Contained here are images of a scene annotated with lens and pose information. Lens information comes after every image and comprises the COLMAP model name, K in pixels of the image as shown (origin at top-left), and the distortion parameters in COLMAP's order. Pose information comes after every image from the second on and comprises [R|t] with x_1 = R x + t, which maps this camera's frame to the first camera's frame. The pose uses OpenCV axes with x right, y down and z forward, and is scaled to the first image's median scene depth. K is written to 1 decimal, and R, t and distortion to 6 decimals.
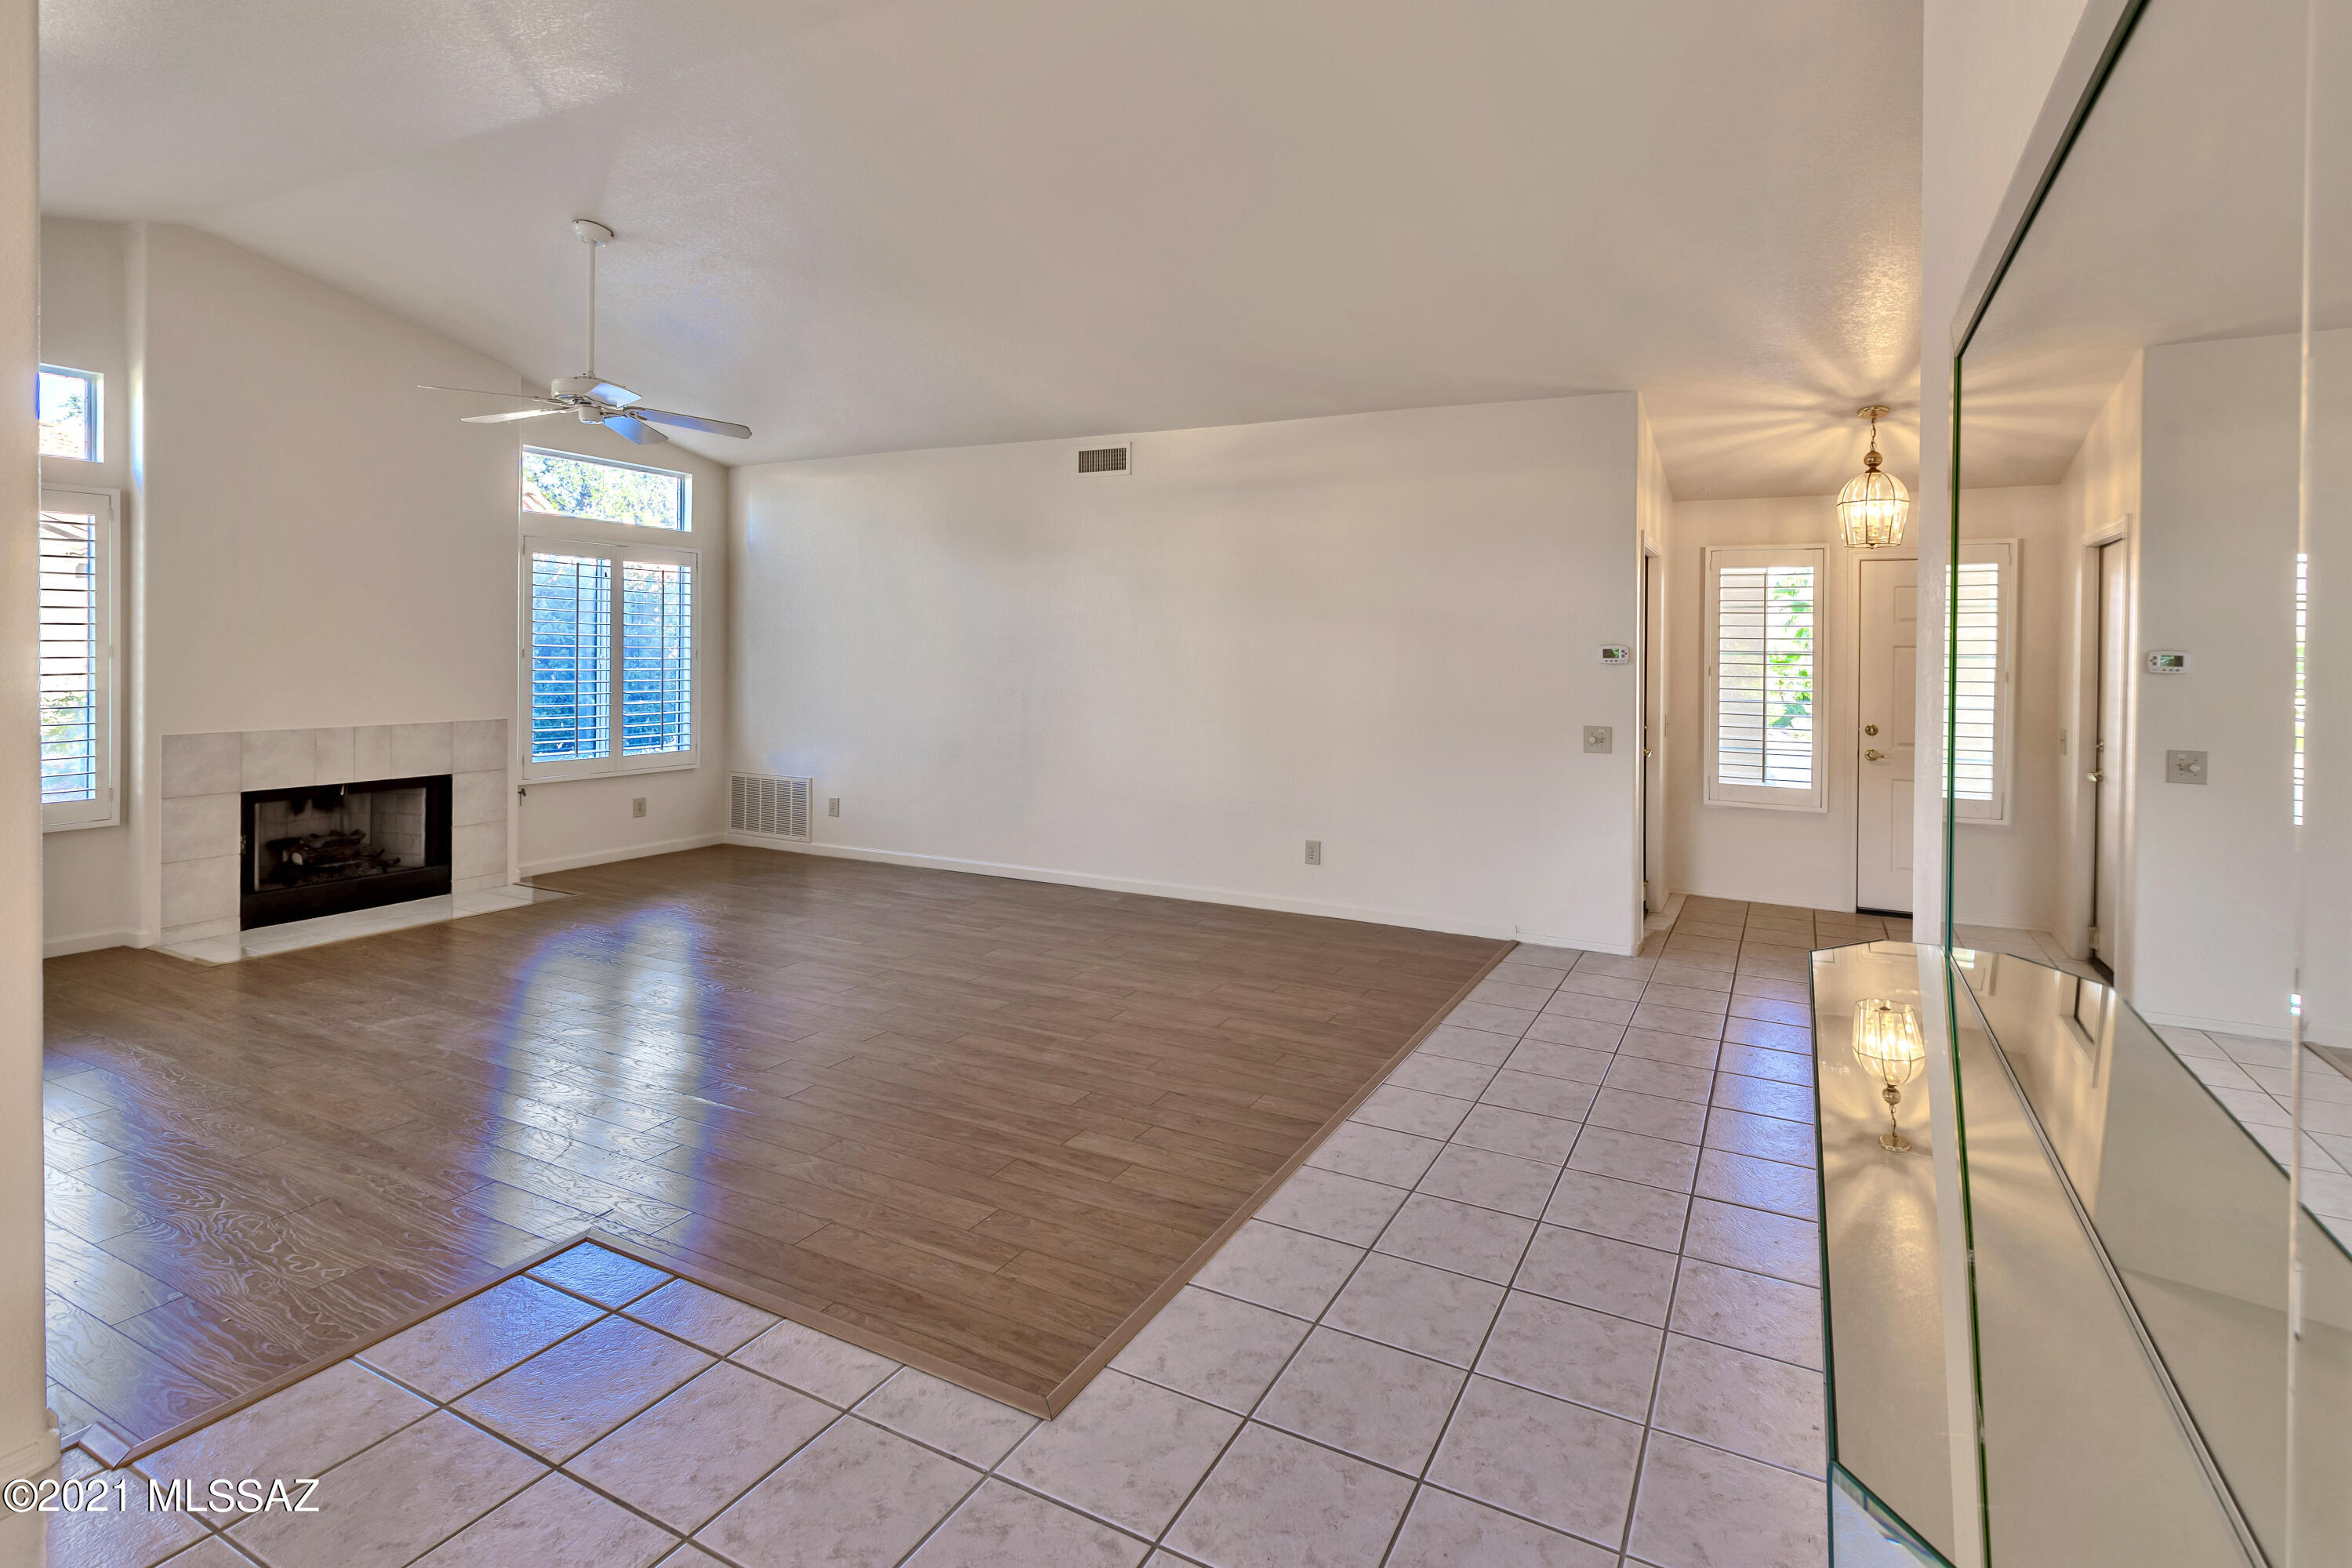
lens RADIAL K [[1093.7, 0, 1212.0], [0, 1093.7, 652.6], [0, 0, 1]] dist [0.003841, -0.000838]
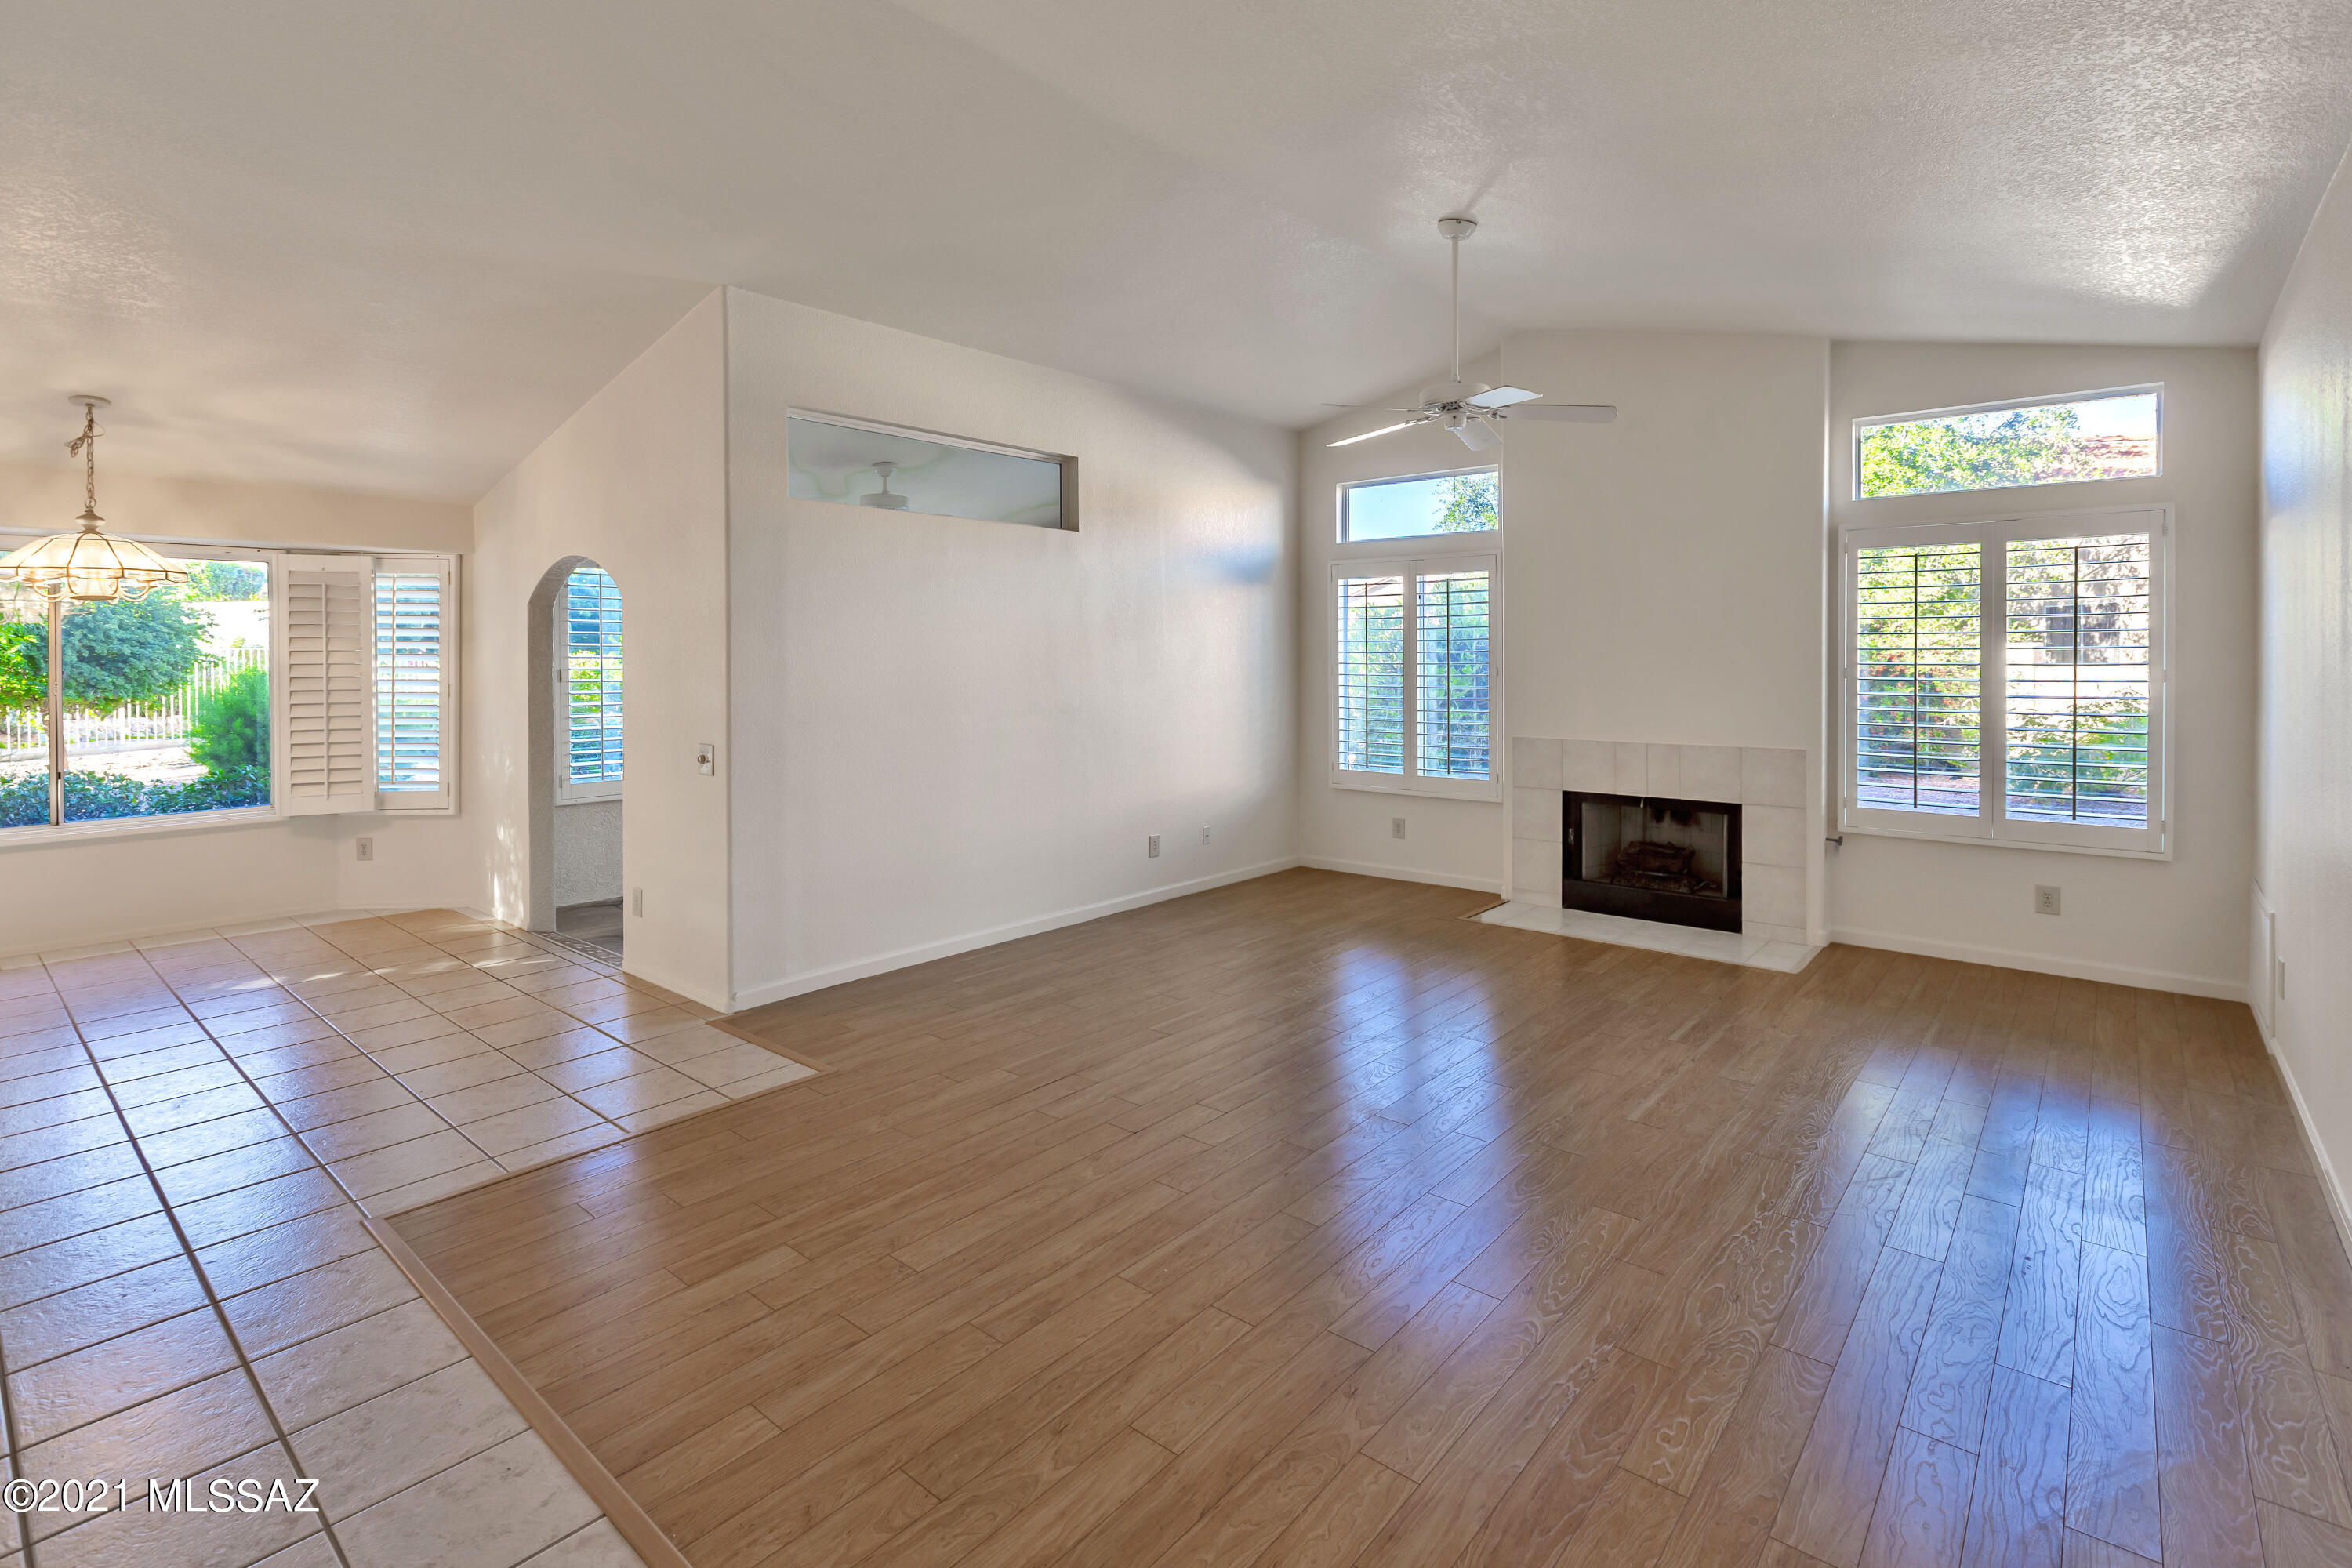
lens RADIAL K [[1093.7, 0, 1151.9], [0, 1093.7, 655.4], [0, 0, 1]] dist [0.003841, -0.000838]
pose [[-0.221595, -0.016993, -0.974991, 0.543686], [0.000297, 0.999847, -0.017493, 0.003065], [0.975139, -0.004166, -0.221556, 1.243602]]
